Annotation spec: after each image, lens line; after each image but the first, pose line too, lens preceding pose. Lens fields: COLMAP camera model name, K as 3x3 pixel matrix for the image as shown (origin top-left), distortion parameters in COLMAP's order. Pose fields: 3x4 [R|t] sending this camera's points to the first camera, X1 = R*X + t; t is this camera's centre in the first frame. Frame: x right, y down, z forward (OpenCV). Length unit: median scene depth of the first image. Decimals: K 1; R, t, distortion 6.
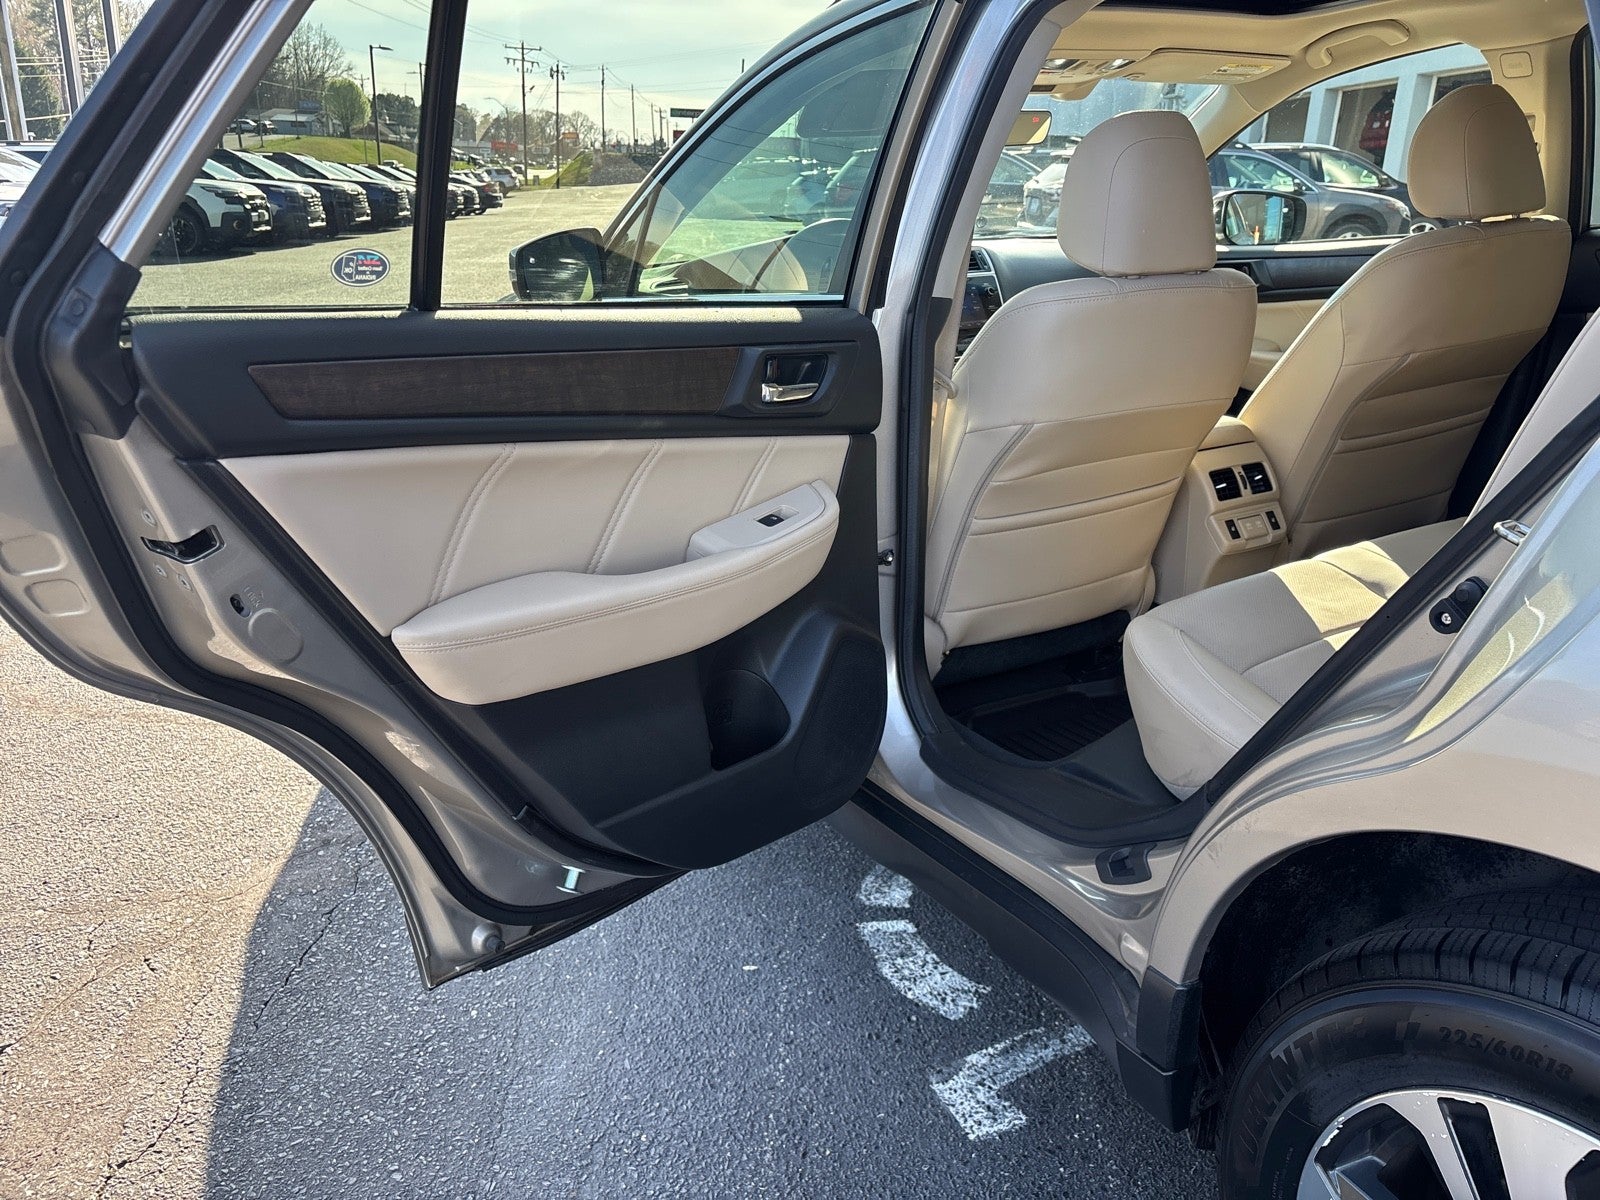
lens RADIAL K [[1207.5, 0, 788.9], [0, 1207.5, 598.9], [0, 0, 1]] dist [0.007499, -0.003599]
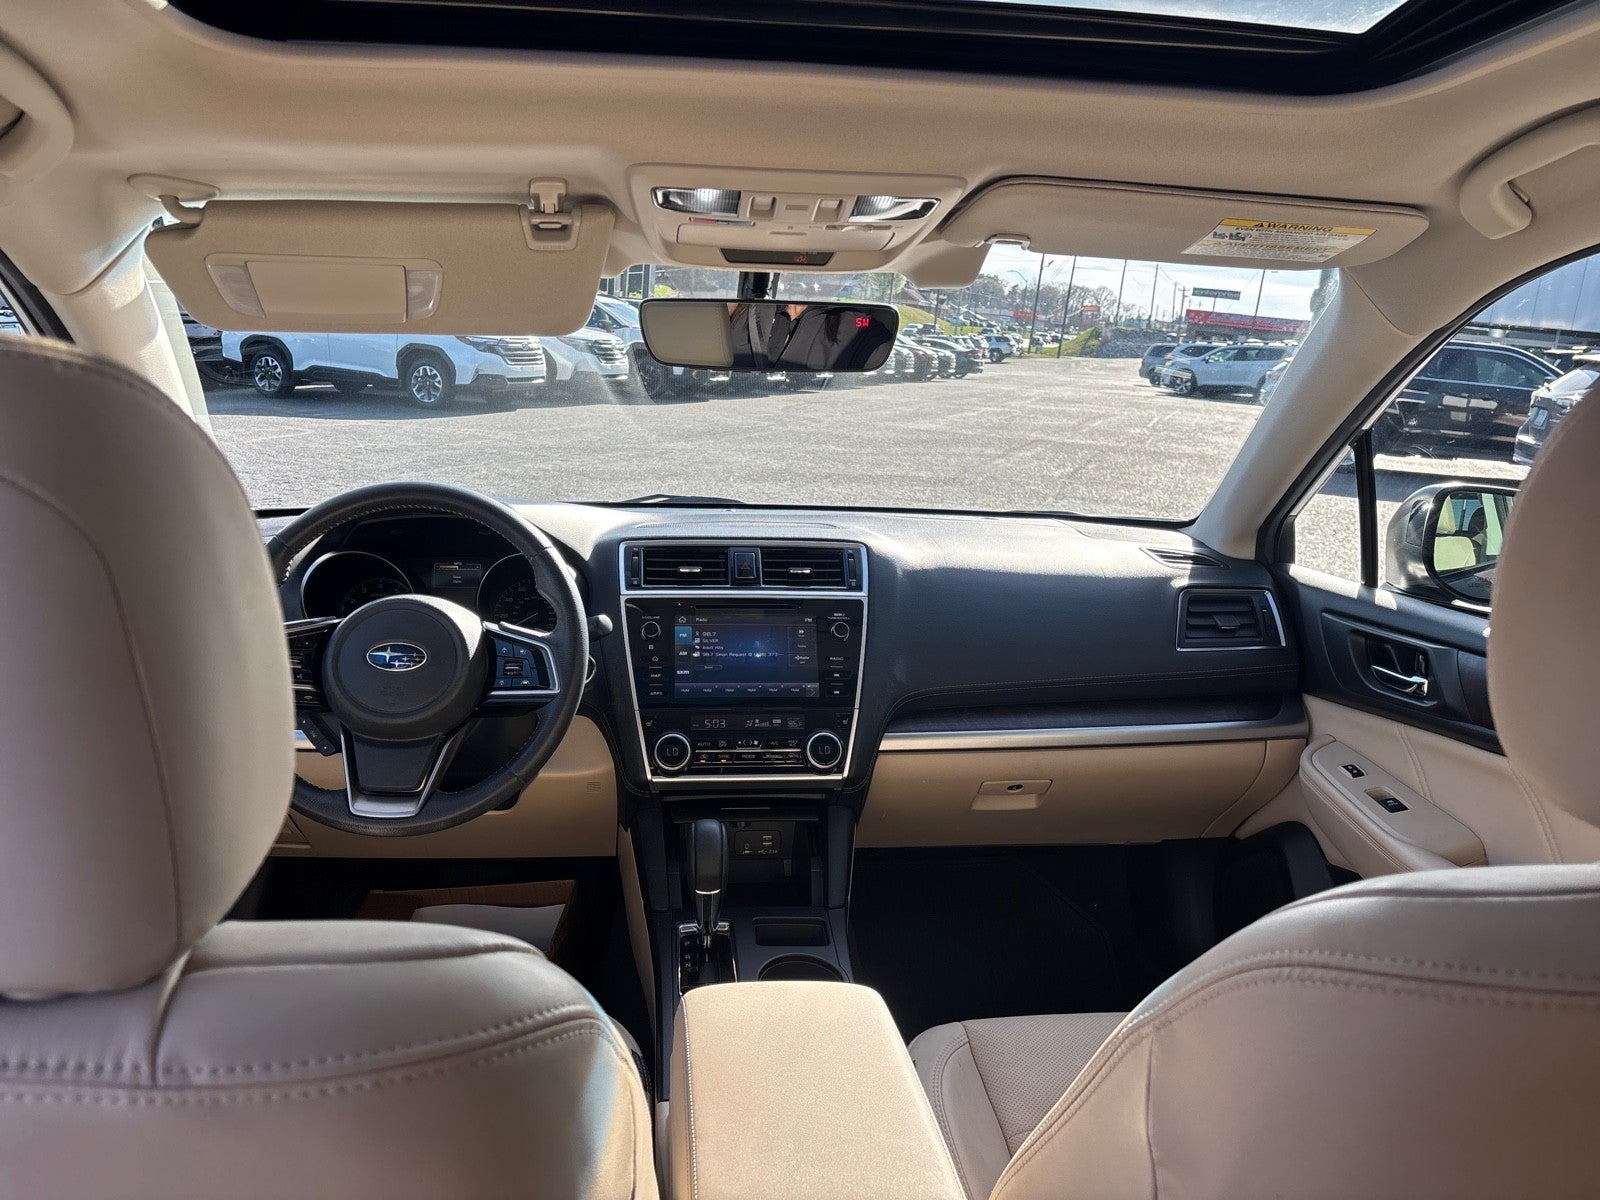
lens RADIAL K [[1185.8, 0, 799.9], [0, 1185.8, 615.1], [0, 0, 1]] dist [-0.001829, 0.004052]
pose [[0.916884, 0.143199, -0.372584, 0.038146], [-0.183756, 0.980066, -0.075522, -0.024913], [0.354342, 0.137709, 0.924920, 0.058383]]
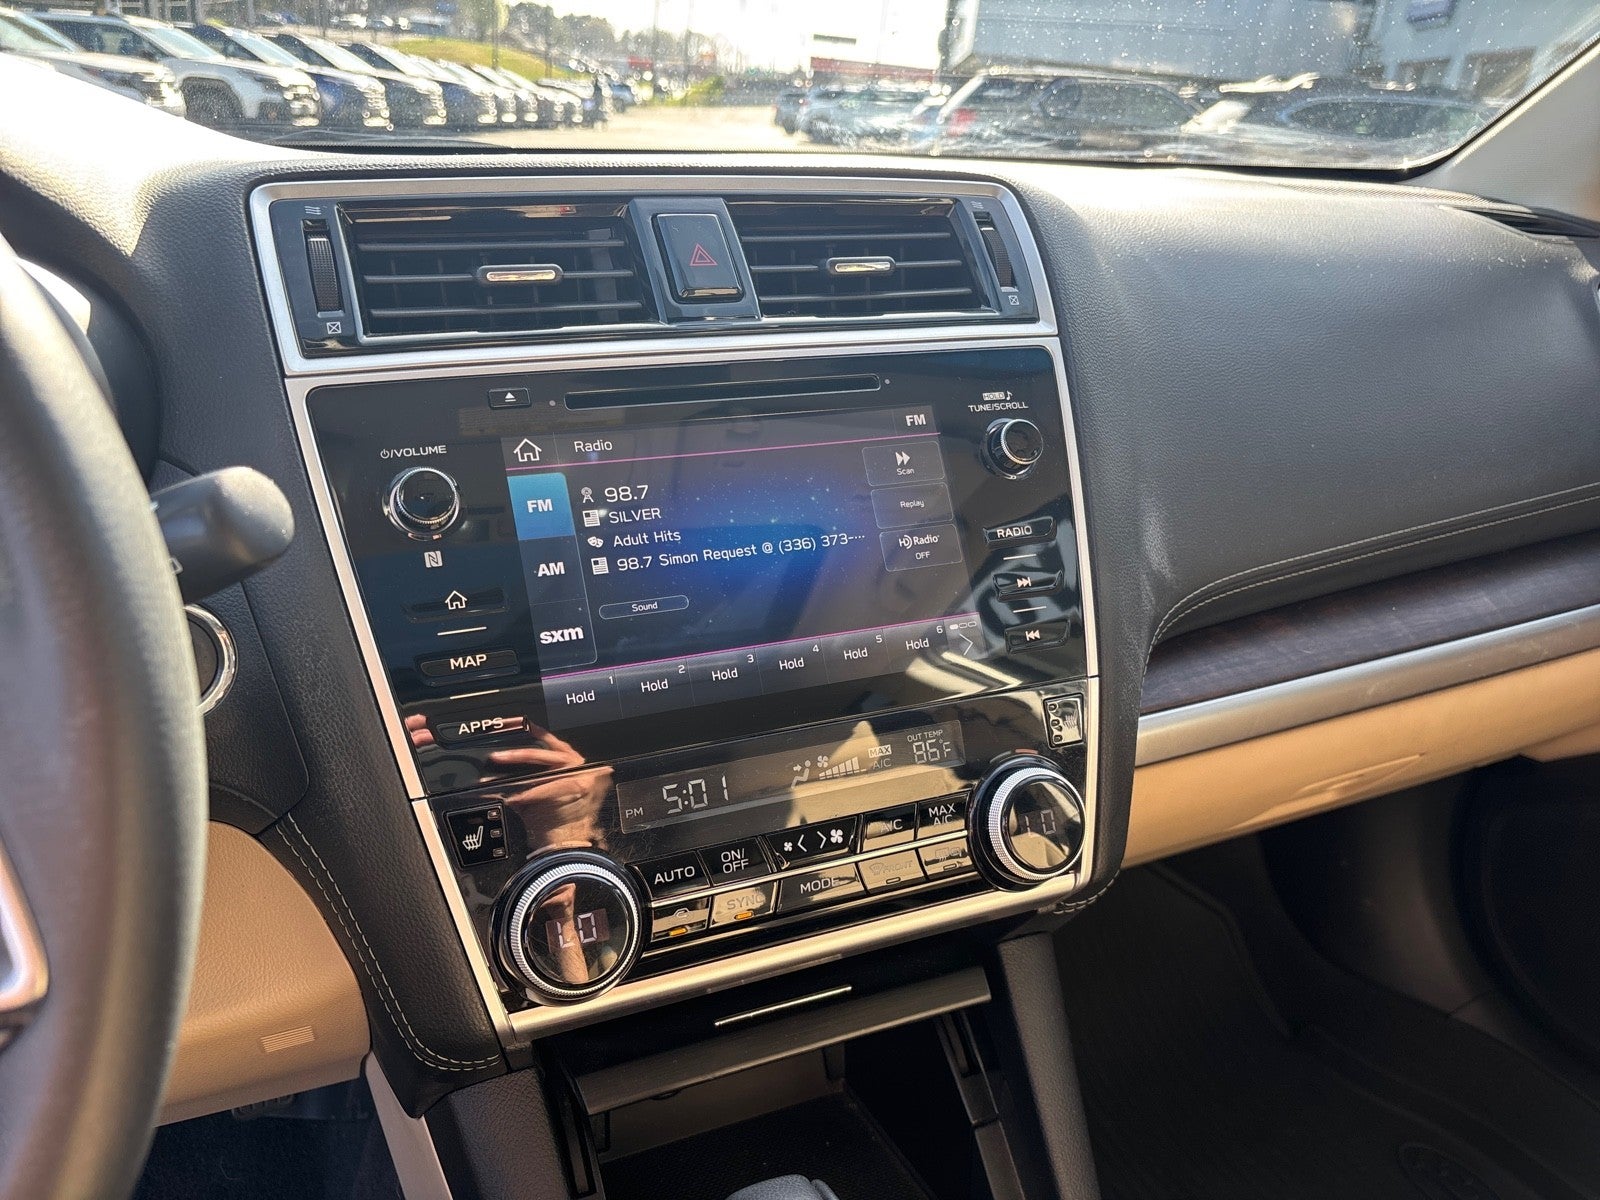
lens RADIAL K [[1185.8, 0, 799.9], [0, 1185.8, 615.1], [0, 0, 1]] dist [-0.001829, 0.004052]
pose [[0.993215, 0.093728, -0.068838, 0.014945], [-0.088940, 0.993602, 0.069608, -0.027382], [0.074922, -0.063014, 0.995196, 0.095964]]
